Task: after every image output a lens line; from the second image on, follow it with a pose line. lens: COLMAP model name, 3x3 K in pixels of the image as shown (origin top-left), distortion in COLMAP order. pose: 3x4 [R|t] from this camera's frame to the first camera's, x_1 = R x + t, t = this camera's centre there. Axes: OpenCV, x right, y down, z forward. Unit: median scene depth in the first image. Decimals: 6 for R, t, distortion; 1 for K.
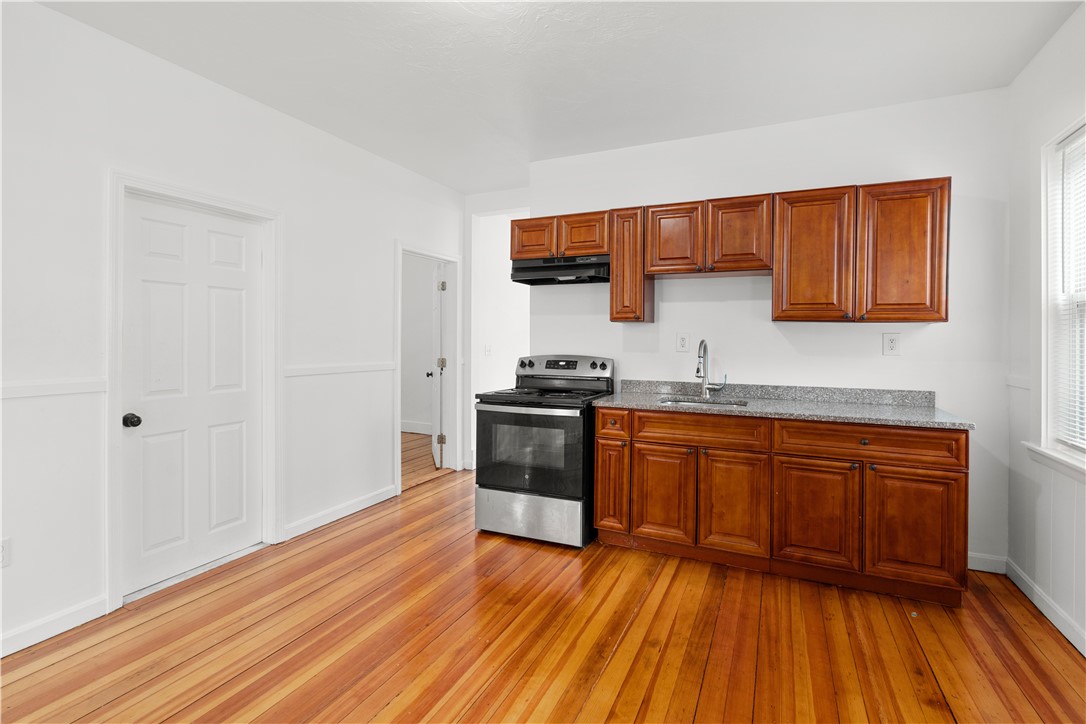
lens RADIAL K [[501.9, 0, 534.5], [0, 501.9, 339.4], [0, 0, 1]] dist [-0.001978, 0.001715]
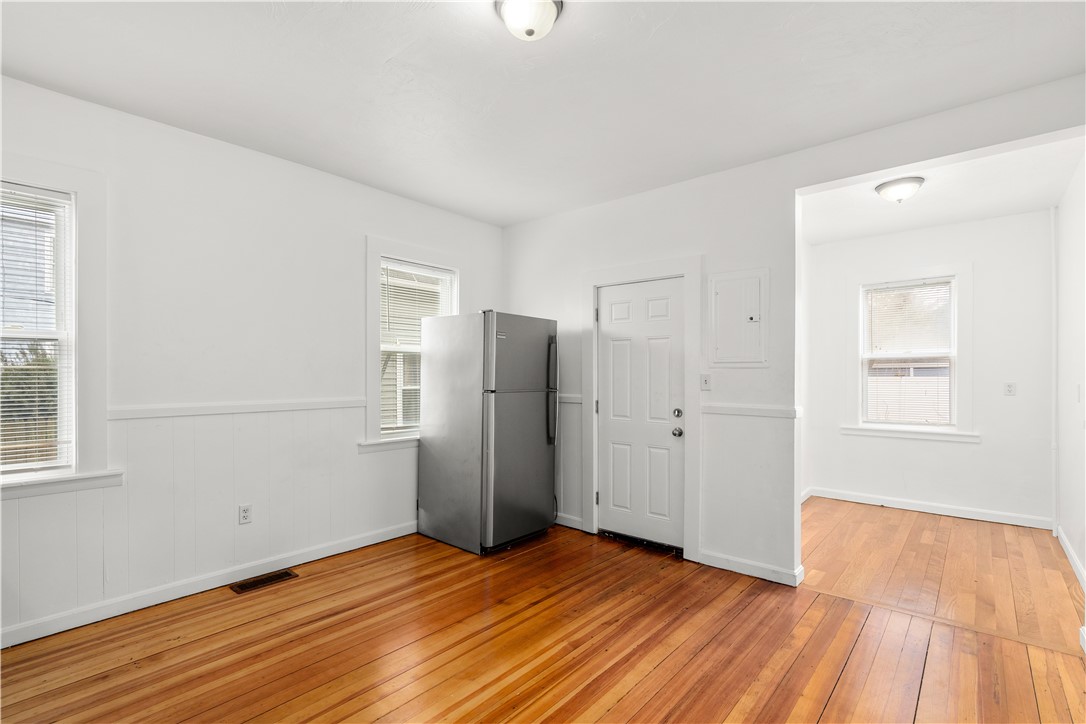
lens RADIAL K [[501.9, 0, 536.0], [0, 501.9, 371.0], [0, 0, 1]] dist [-0.001978, 0.001715]
pose [[-0.964924, -0.005170, 0.262477, -0.288583], [-0.006850, 0.999961, -0.005487, -0.002400], [-0.262439, -0.007092, -0.964923, 1.213042]]
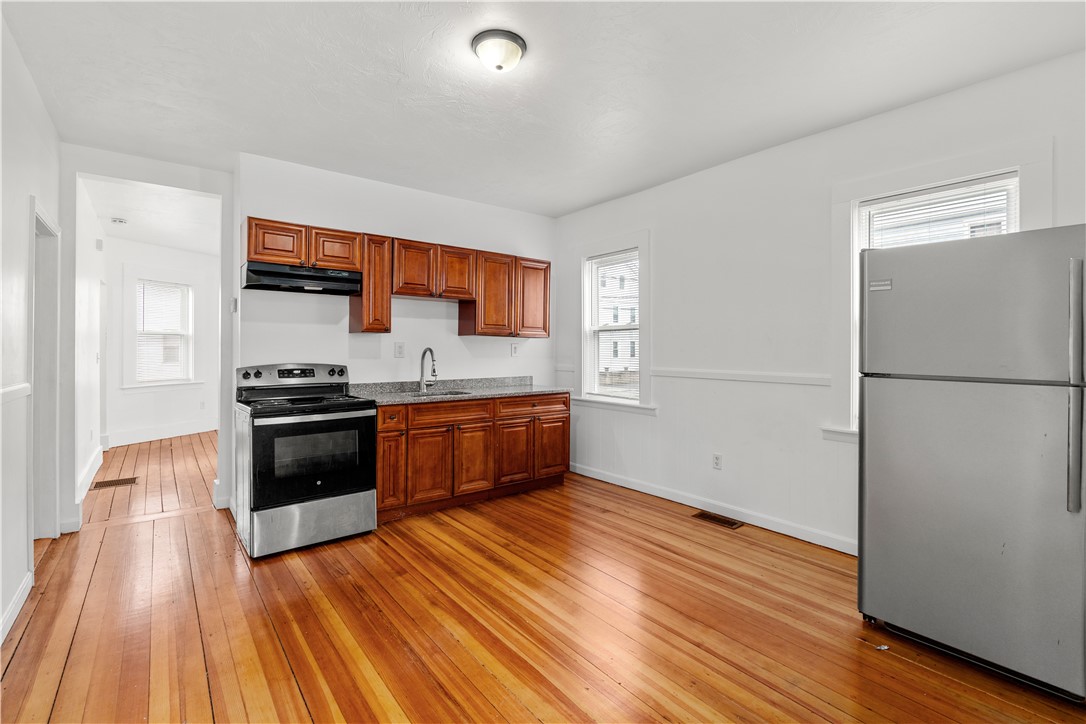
lens RADIAL K [[501.9, 0, 548.3], [0, 501.9, 345.1], [0, 0, 1]] dist [-0.001978, 0.001715]
pose [[0.443028, 0.001158, 0.896507, -0.800700], [0.000633, 0.999999, -0.001604, -0.004188], [-0.896508, 0.001278, 0.443026, 0.148713]]
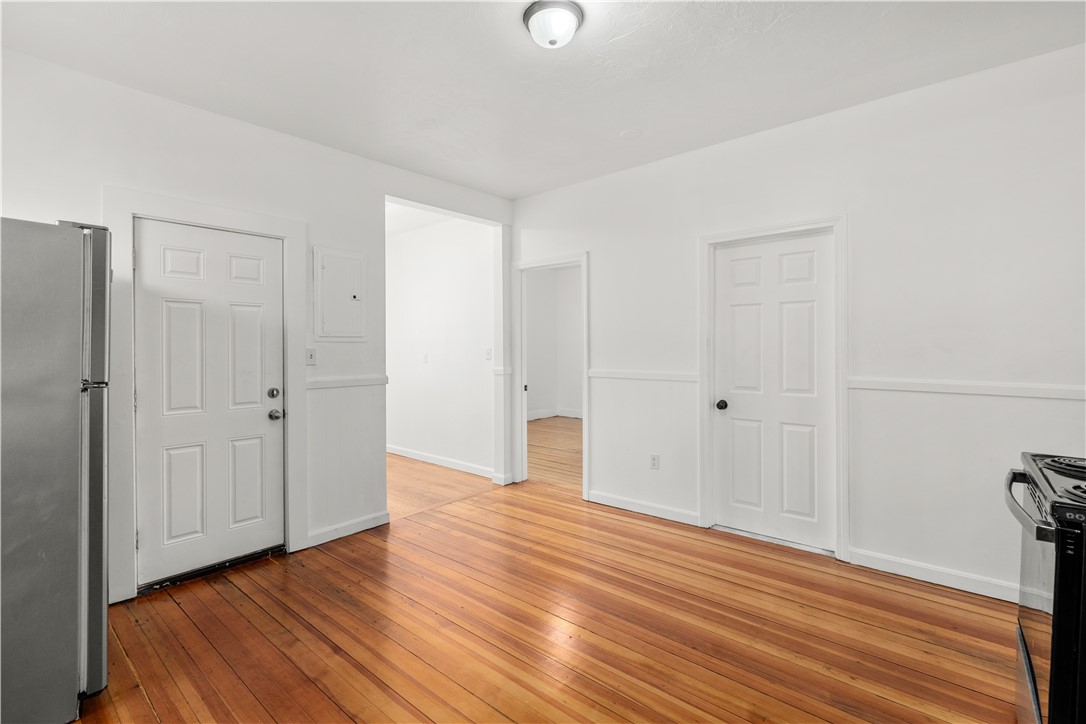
lens RADIAL K [[501.9, 0, 541.1], [0, 501.9, 342.4], [0, 0, 1]] dist [-0.001978, 0.001715]
pose [[-0.261001, -0.007685, -0.965308, 0.616936], [0.004583, 0.999947, -0.009200, -0.005168], [0.965328, -0.006825, -0.260952, 0.756673]]
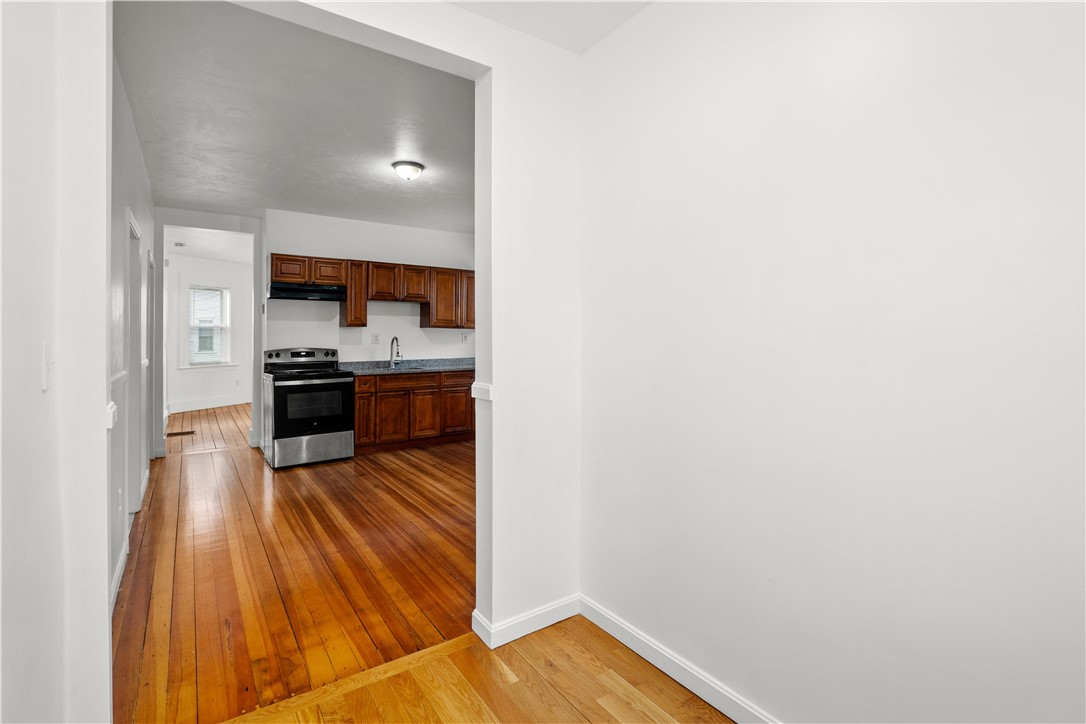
lens RADIAL K [[501.9, 0, 540.7], [0, 501.9, 329.6], [0, 0, 1]] dist [-0.001978, 0.001715]
pose [[0.487745, 0.004478, 0.872975, -1.171862], [0.005397, 0.999952, -0.008145, -0.008942], [-0.872970, 0.008684, 0.487697, -0.442201]]
